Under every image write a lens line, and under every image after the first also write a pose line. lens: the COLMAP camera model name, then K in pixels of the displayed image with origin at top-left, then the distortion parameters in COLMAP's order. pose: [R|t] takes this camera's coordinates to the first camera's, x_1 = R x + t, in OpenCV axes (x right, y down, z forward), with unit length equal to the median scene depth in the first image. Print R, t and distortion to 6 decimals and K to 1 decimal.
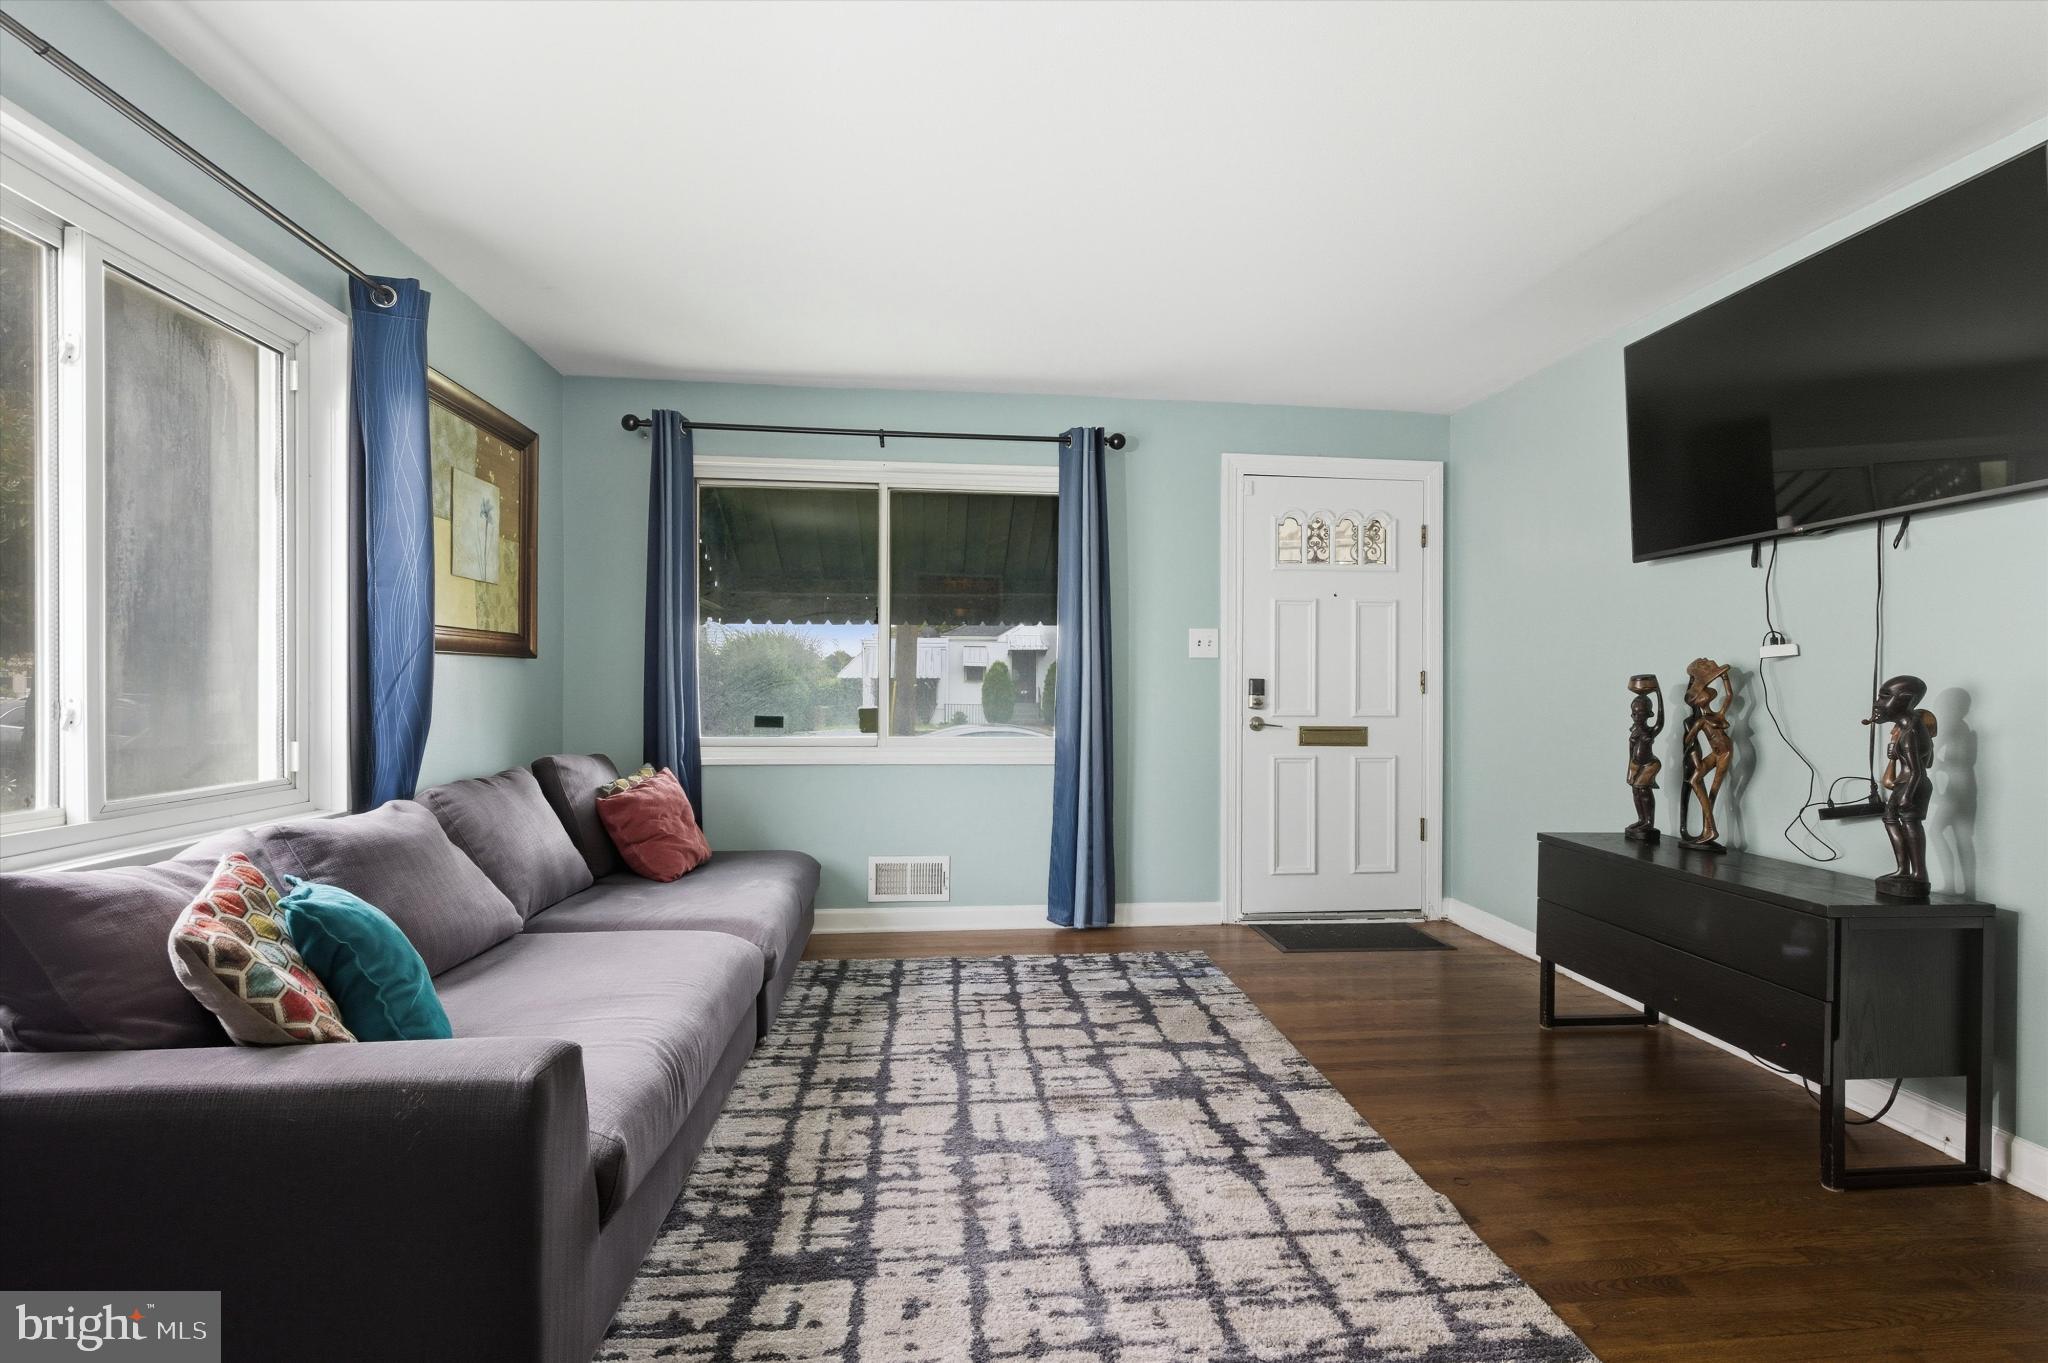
lens RADIAL K [[985.7, 0, 1065.5], [0, 985.7, 682.7], [0, 0, 1]] dist [-0.001807, -0.000285]
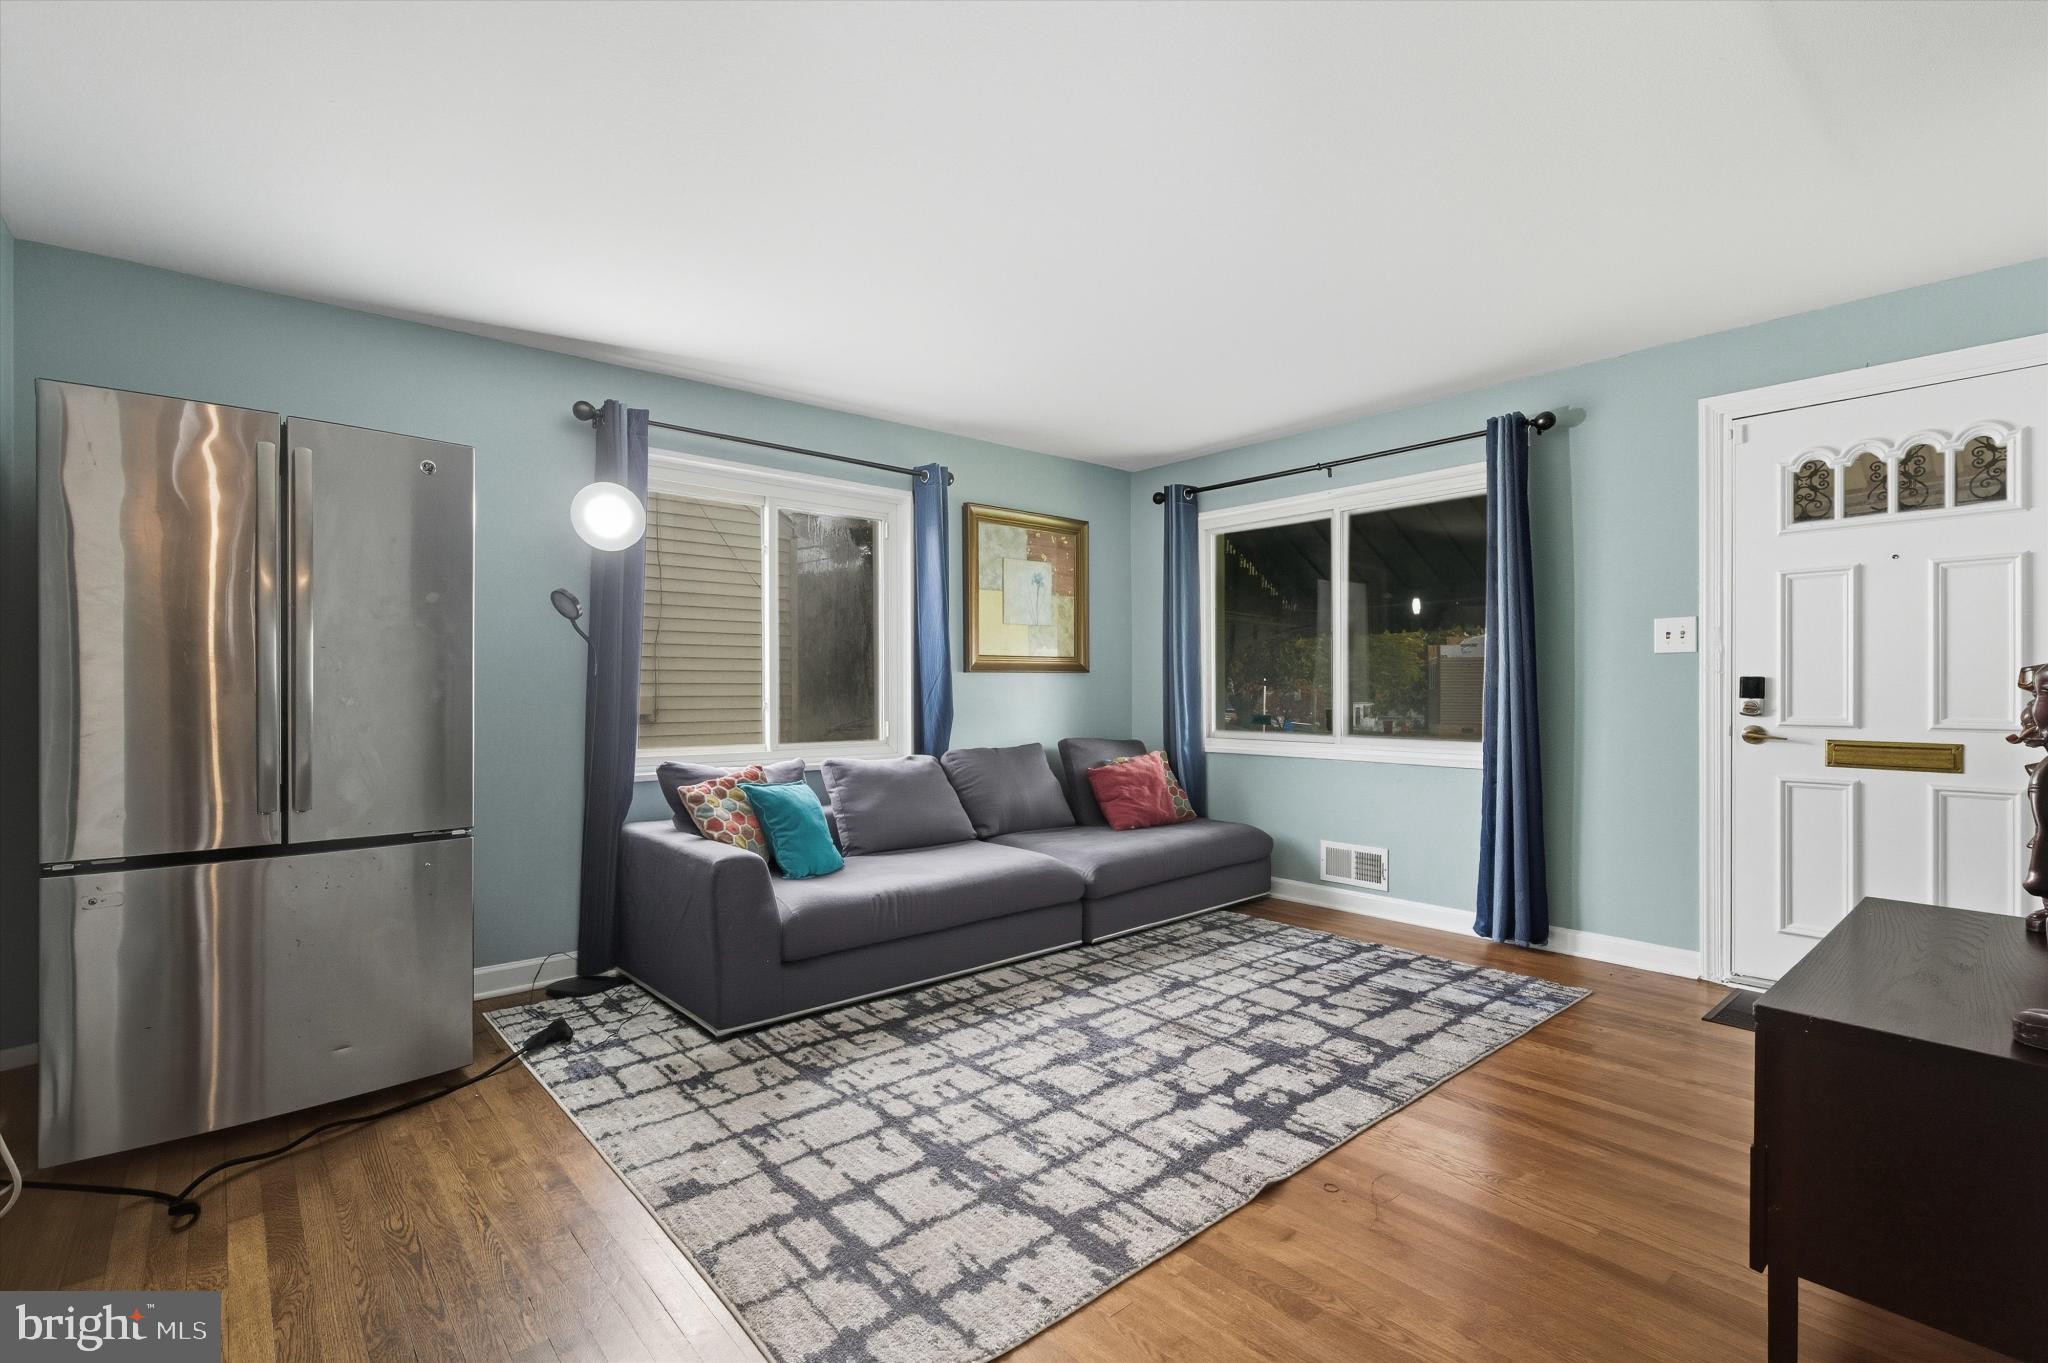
lens RADIAL K [[939.1, 0, 1024.0], [0, 939.1, 681.5], [0, 0, 1]] dist [-0.002314, -0.000215]
pose [[0.562248, -0.013922, -0.826852, 0.666323], [0.007603, 0.999903, -0.011666, 0.005325], [0.826934, 0.000272, 0.562299, 0.143523]]
